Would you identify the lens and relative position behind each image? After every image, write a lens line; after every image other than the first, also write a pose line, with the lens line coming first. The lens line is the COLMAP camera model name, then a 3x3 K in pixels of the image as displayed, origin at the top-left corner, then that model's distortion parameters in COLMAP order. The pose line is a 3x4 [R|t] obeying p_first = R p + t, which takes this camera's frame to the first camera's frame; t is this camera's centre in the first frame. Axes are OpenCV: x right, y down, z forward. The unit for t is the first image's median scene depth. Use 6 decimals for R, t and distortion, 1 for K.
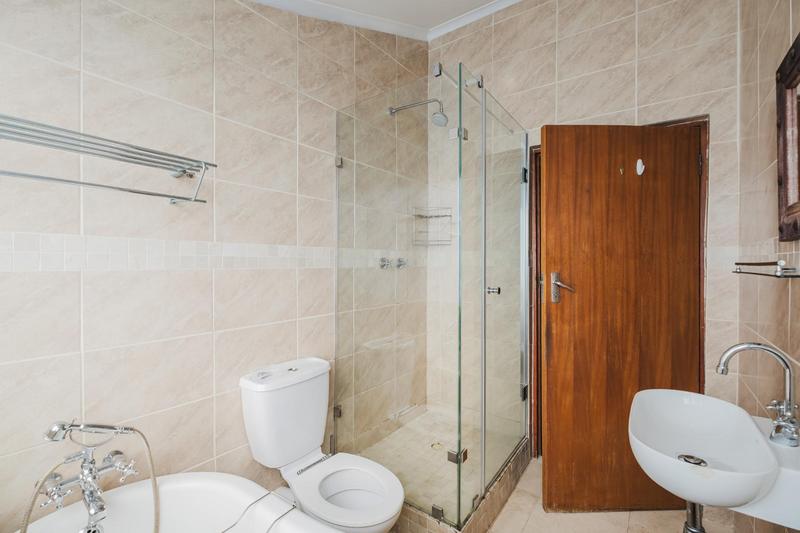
lens RADIAL K [[352.0, 0, 400.3], [0, 352.0, 264.0], [0, 0, 1]] dist [-0.008239, 0.000695]
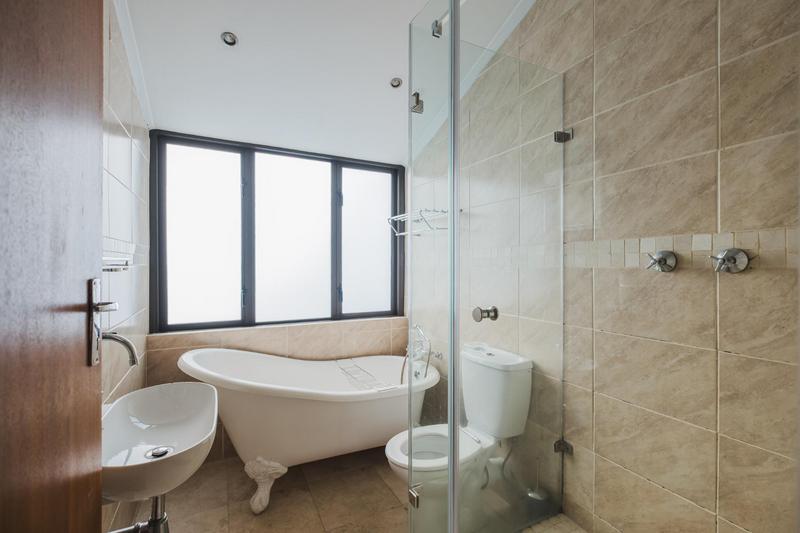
lens RADIAL K [[352.0, 0, 401.5], [0, 352.0, 265.4], [0, 0, 1]] dist [-0.008239, 0.000695]
pose [[-0.451332, -0.001891, -0.892354, 0.660797], [-0.007610, 0.999970, 0.001730, 0.006226], [0.892323, 0.007572, -0.451333, 0.970886]]
